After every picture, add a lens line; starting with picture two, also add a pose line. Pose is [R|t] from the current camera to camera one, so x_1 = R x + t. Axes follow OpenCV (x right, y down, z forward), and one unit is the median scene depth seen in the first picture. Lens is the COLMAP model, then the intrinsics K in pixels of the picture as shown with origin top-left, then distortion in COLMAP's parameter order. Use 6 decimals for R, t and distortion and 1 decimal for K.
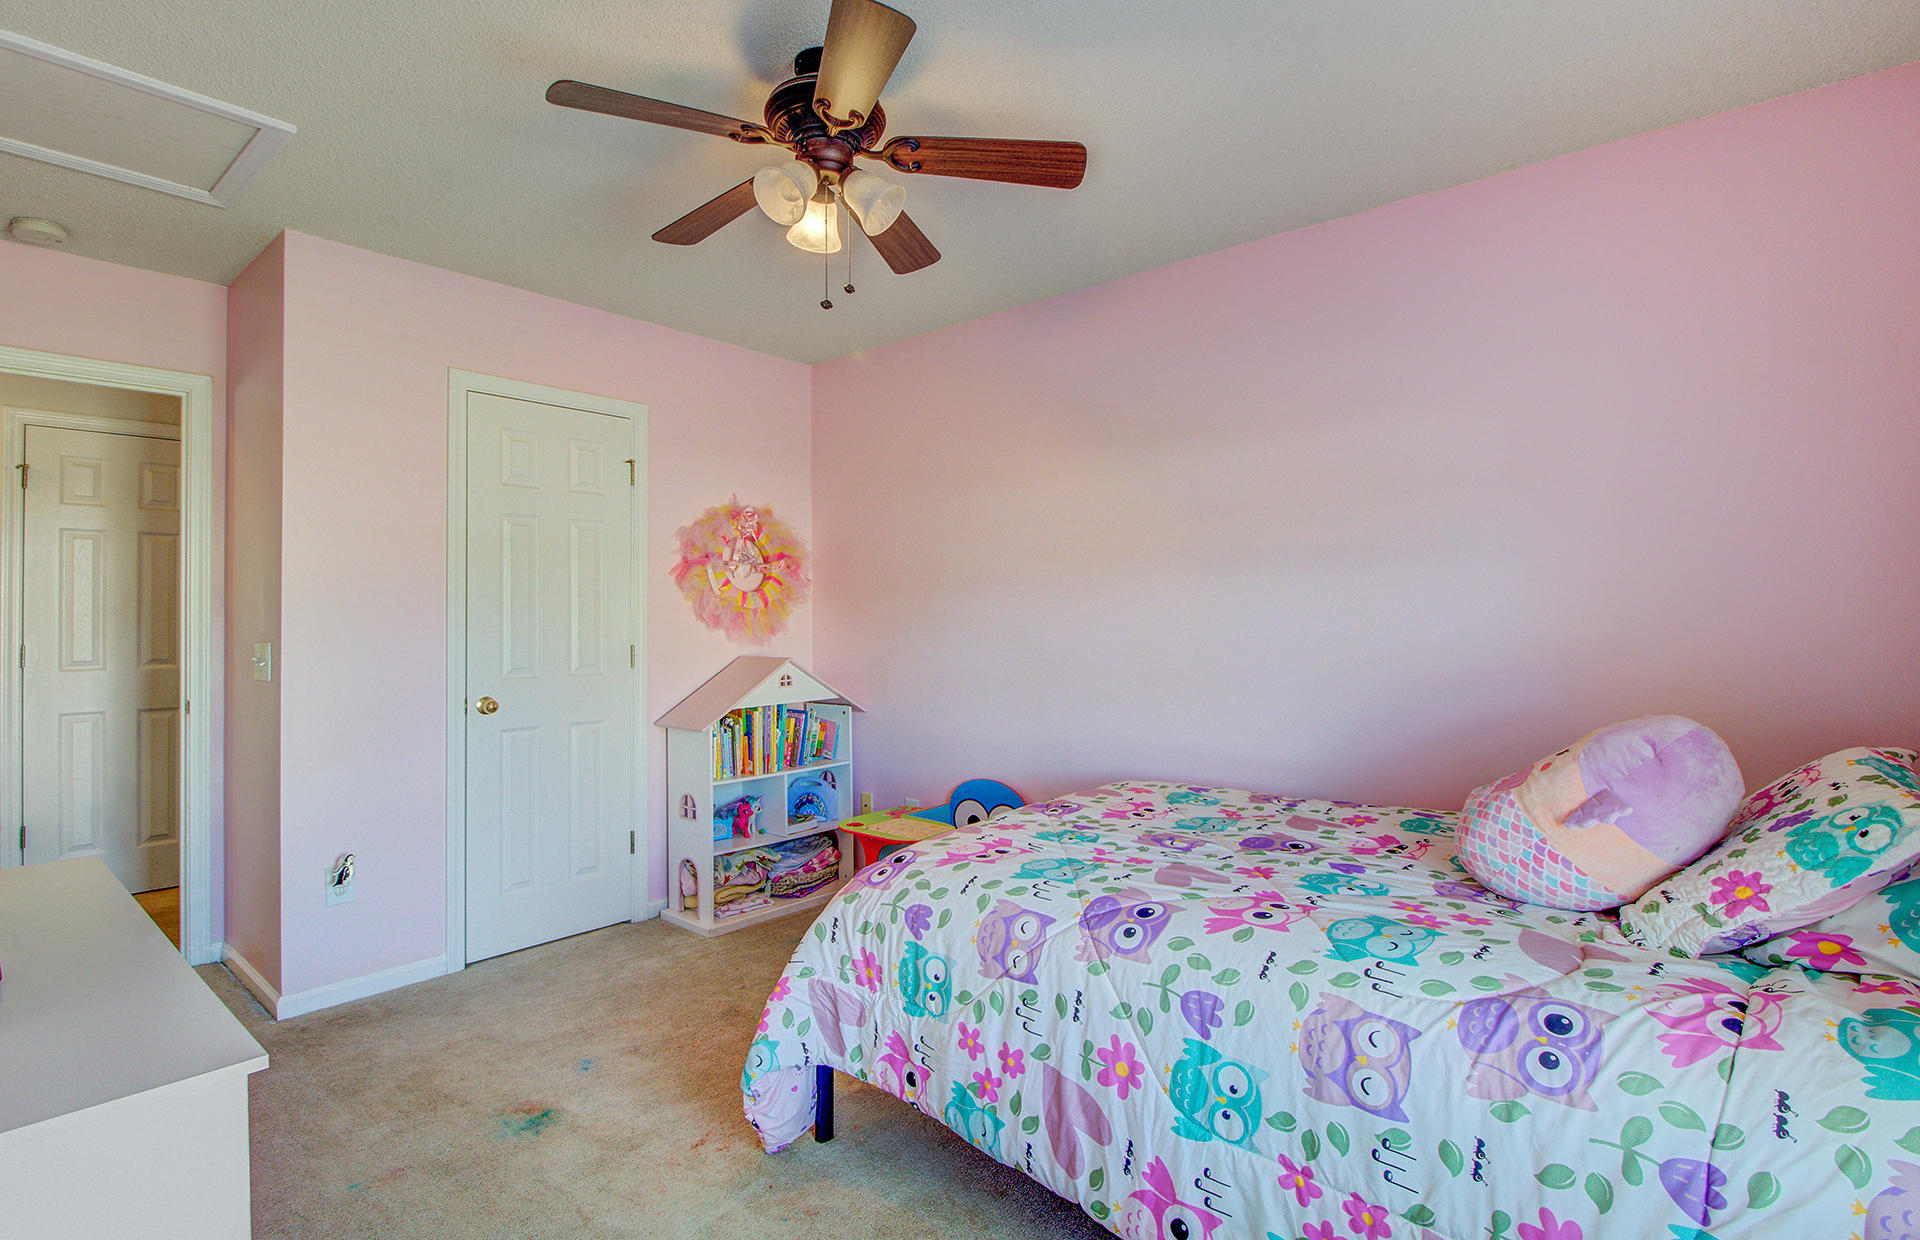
lens RADIAL K [[909.2, 0, 959.9], [0, 909.2, 619.5], [0, 0, 1]] dist [-0.003836, -0.006450]
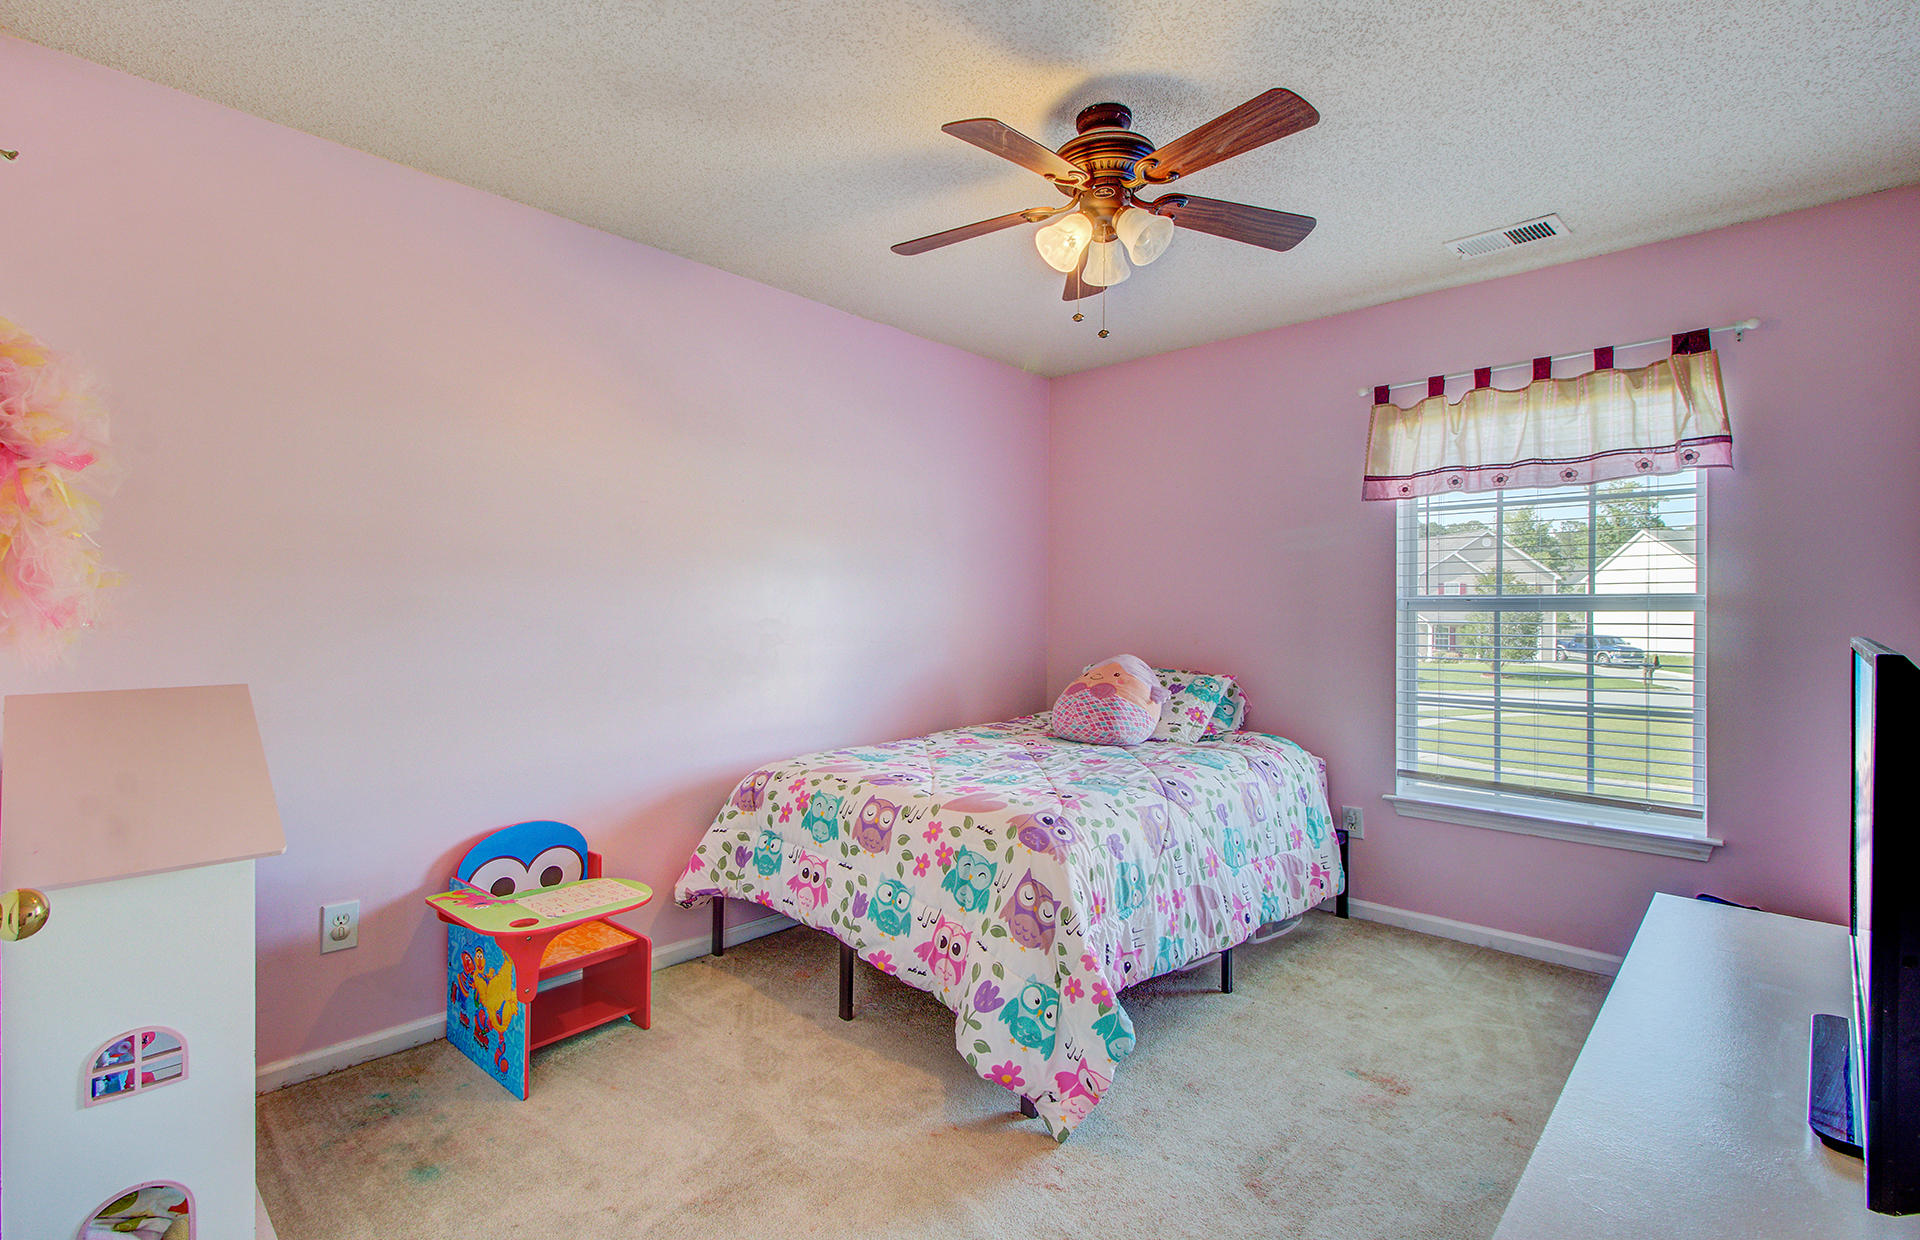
lens RADIAL K [[909.2, 0, 967.0], [0, 909.2, 603.4], [0, 0, 1]] dist [-0.003836, -0.006450]
pose [[0.031301, 0.008157, 0.999477, -1.463424], [-0.002963, 0.999963, -0.008068, -0.001153], [-0.999506, -0.002709, 0.031325, 1.280231]]
